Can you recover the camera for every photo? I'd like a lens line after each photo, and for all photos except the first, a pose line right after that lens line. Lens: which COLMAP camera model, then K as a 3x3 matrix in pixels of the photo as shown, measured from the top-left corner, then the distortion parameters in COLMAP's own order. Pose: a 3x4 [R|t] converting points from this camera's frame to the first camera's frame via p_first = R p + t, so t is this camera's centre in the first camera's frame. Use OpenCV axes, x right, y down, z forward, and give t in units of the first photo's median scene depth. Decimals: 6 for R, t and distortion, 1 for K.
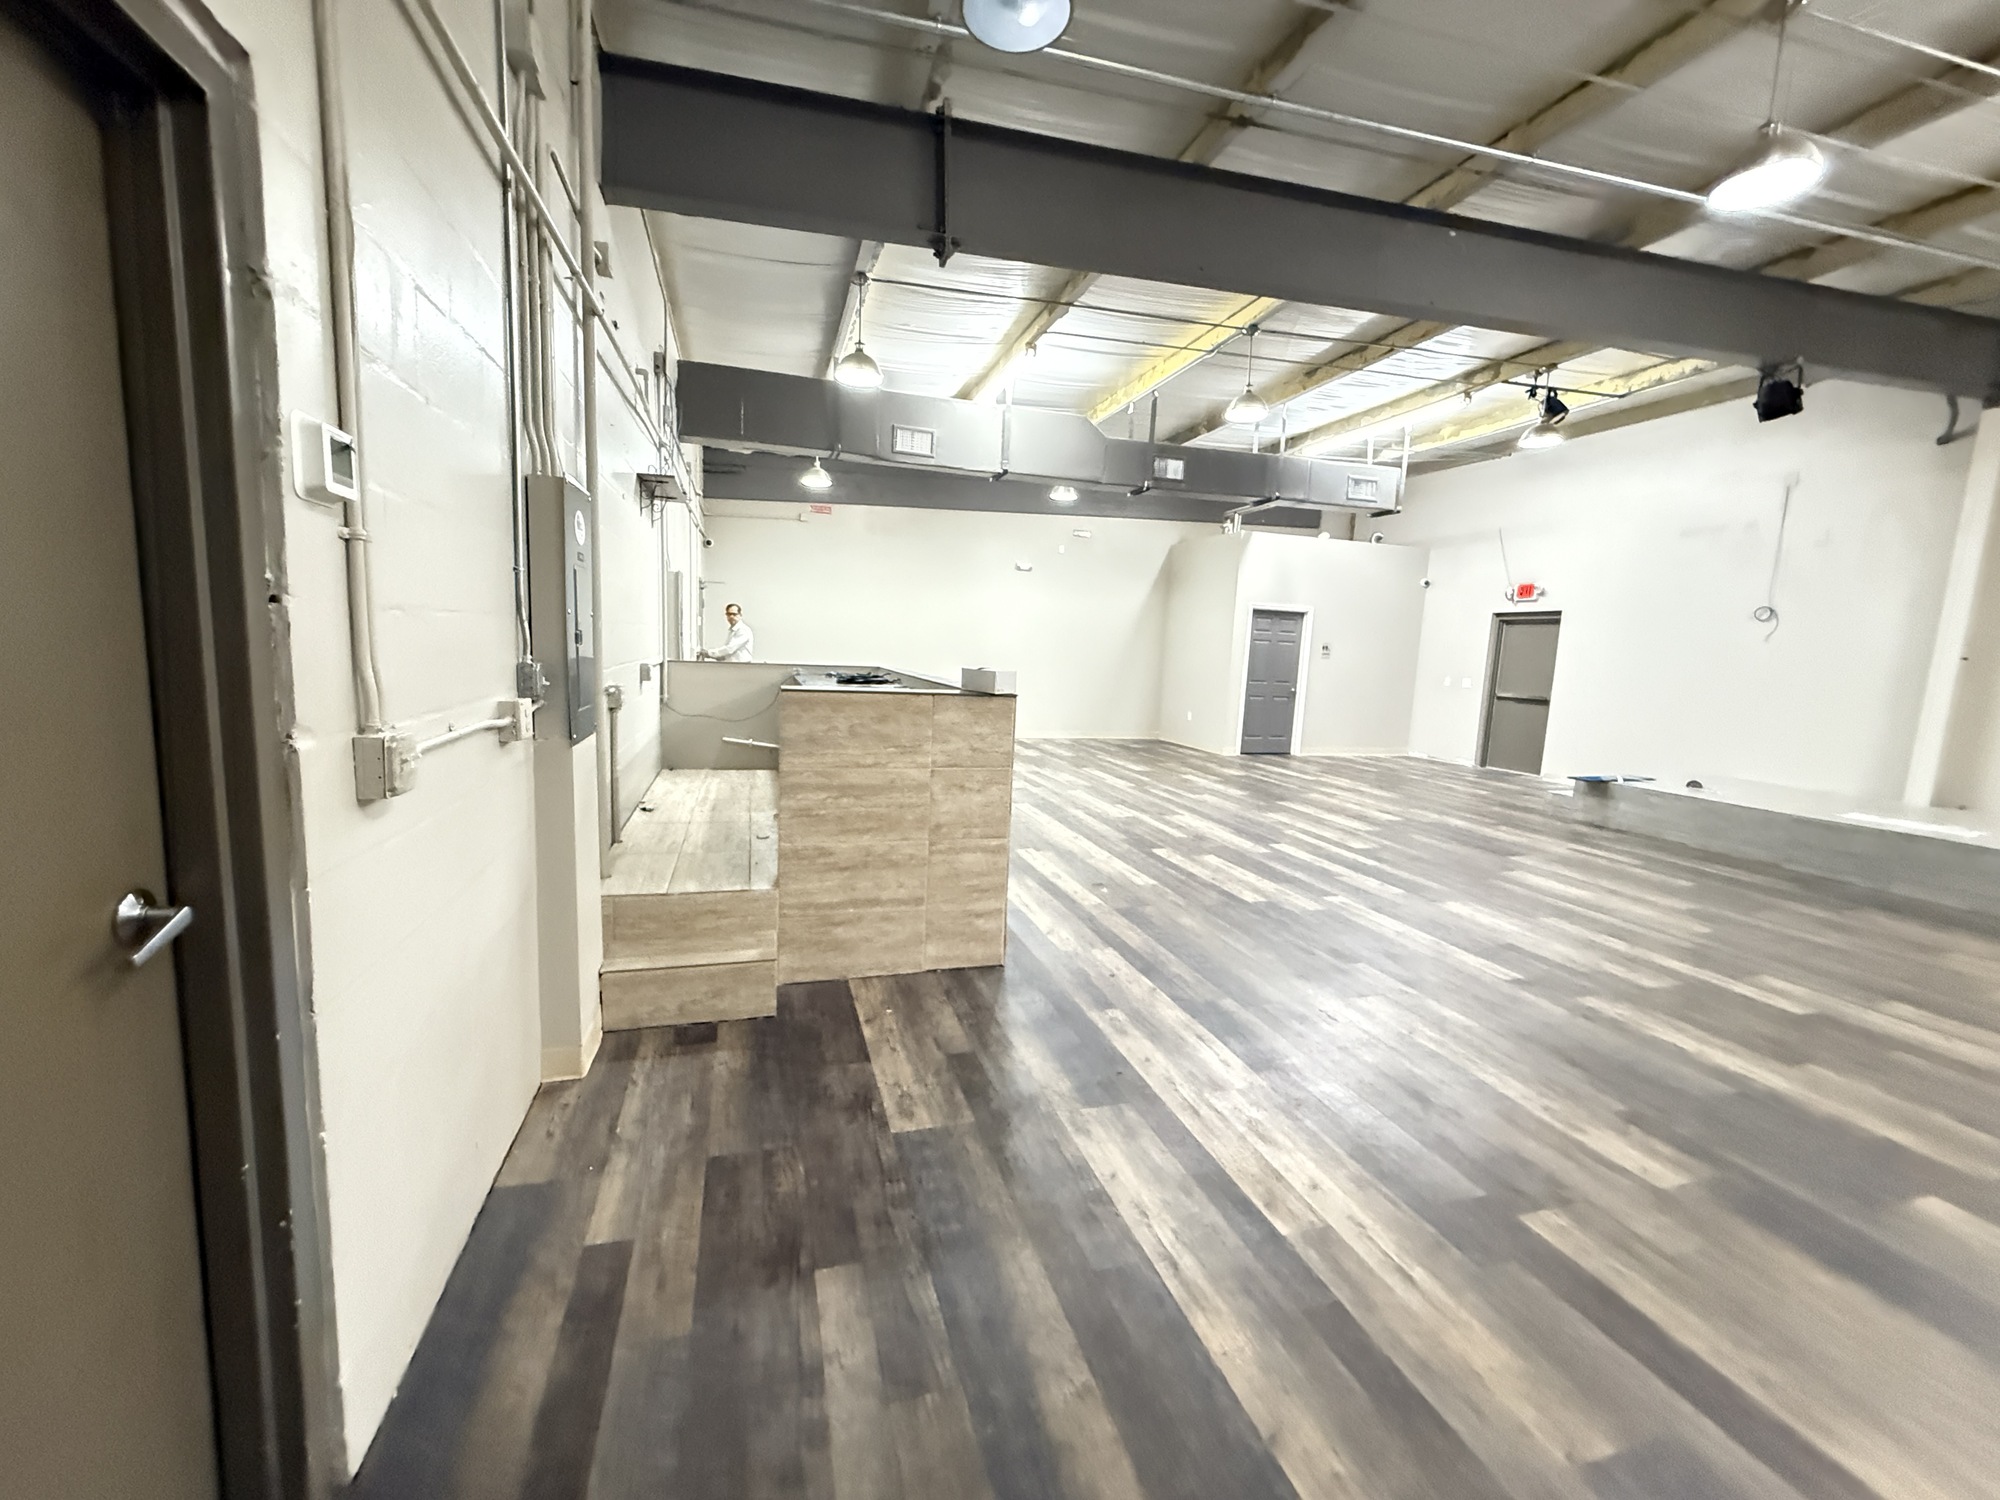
lens RADIAL K [[807.9, 0, 997.3], [0, 807.9, 747.6], [0, 0, 1]] dist [0.008558, -0.000463]
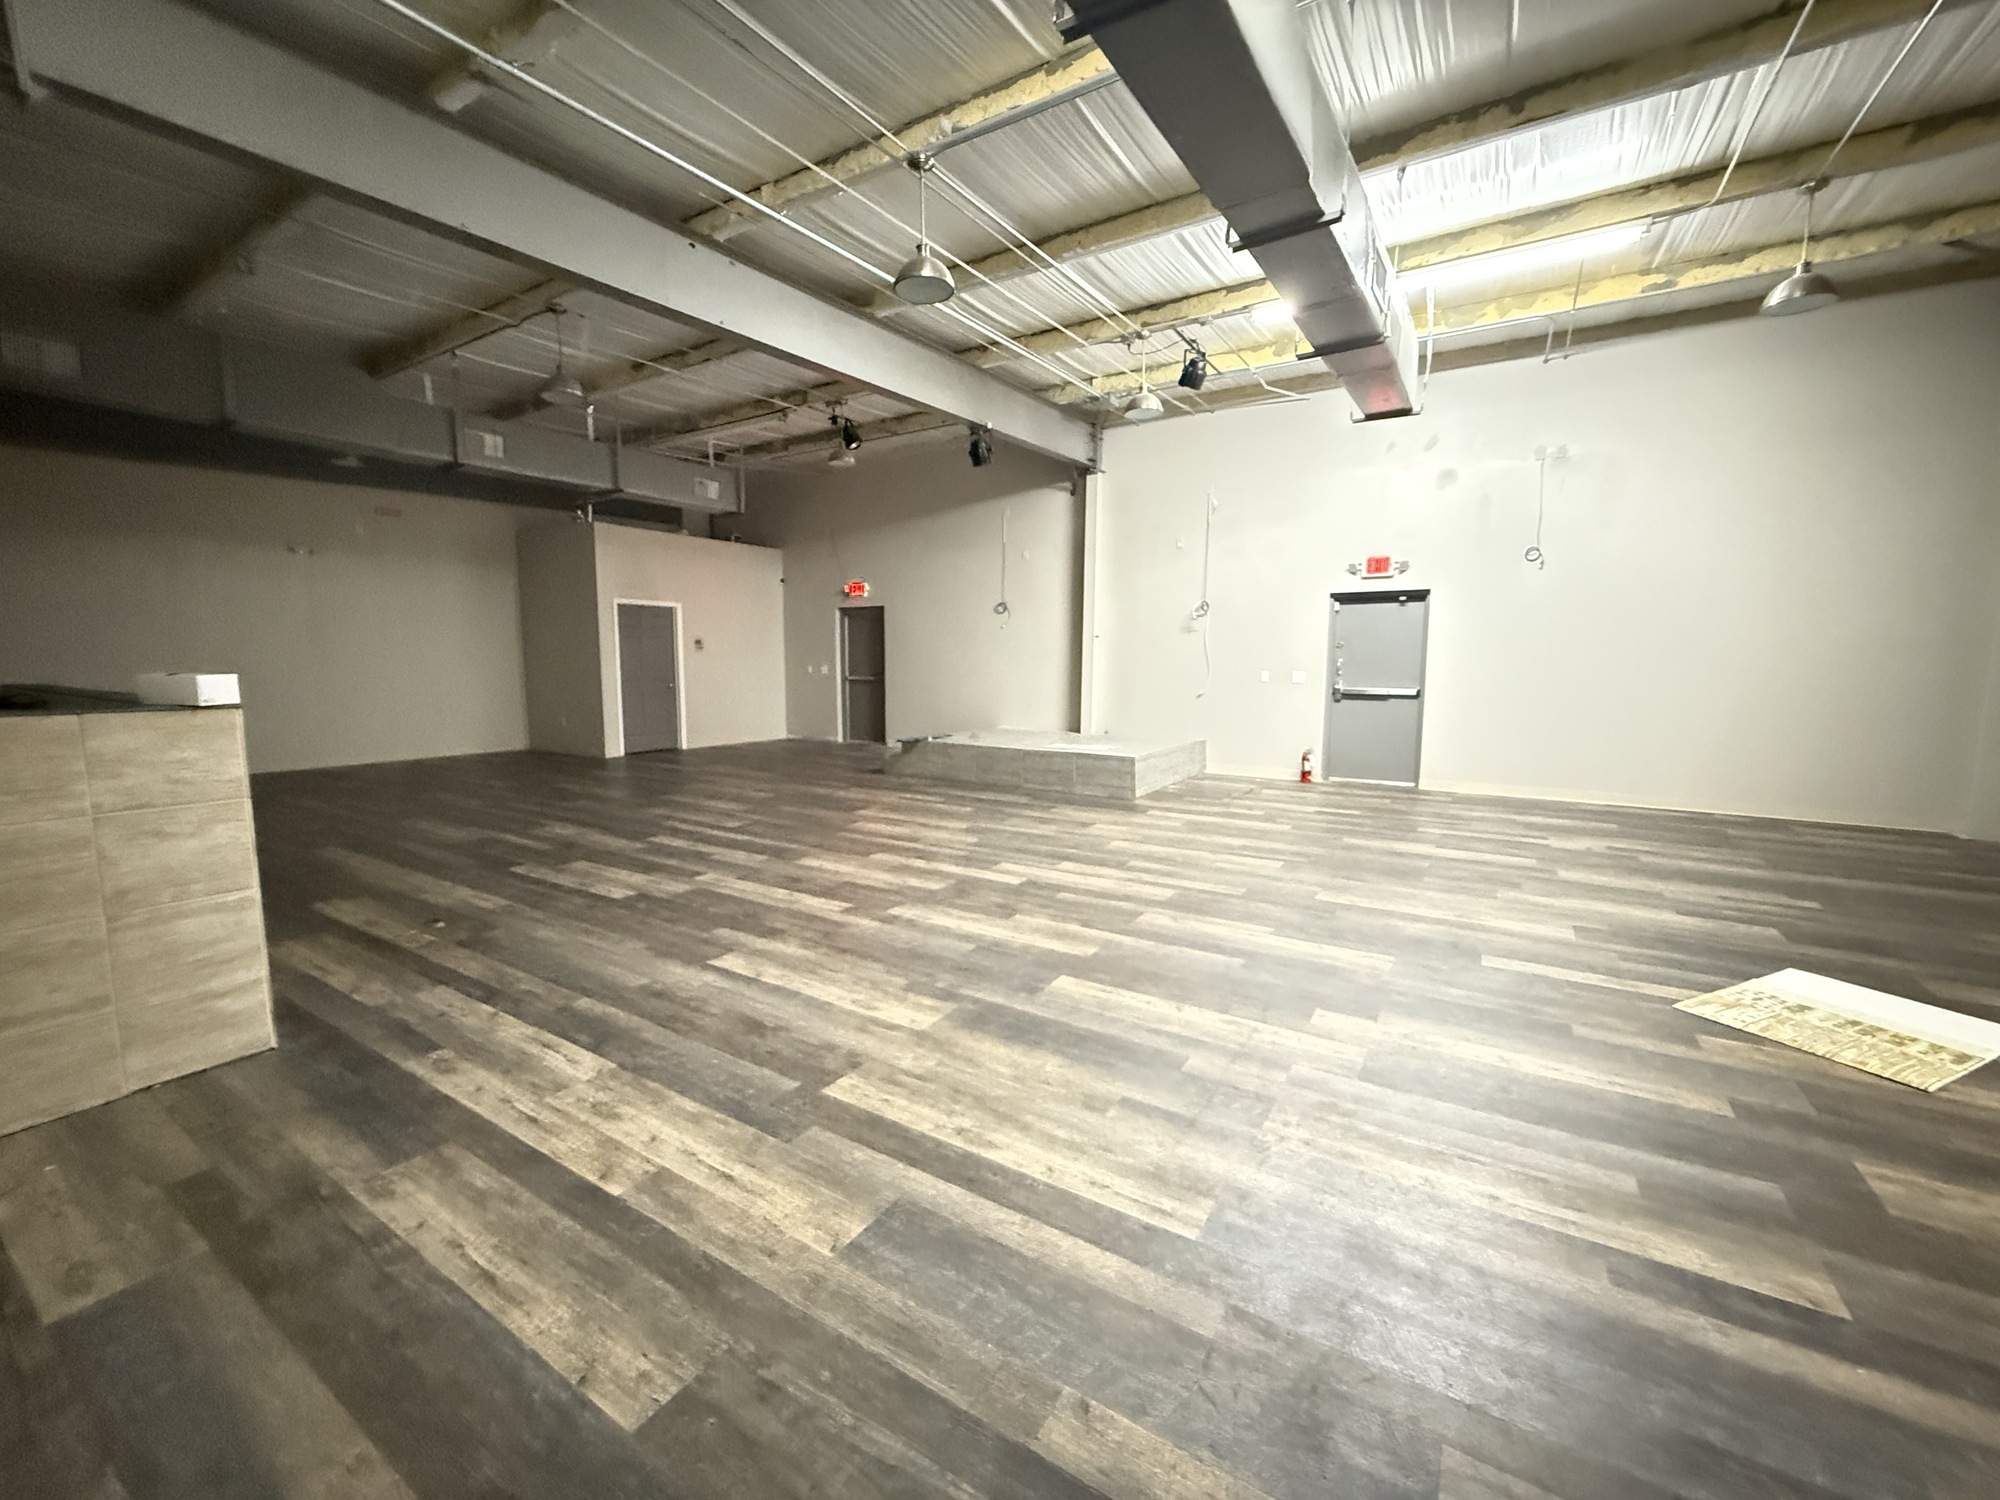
lens RADIAL K [[807.9, 0, 991.8], [0, 807.9, 744.8], [0, 0, 1]] dist [0.008558, -0.000463]
pose [[0.759492, -0.110730, 0.641024, 0.071345], [0.110566, 0.993042, 0.040539, 0.023738], [-0.641052, 0.040086, 0.766450, -0.079291]]
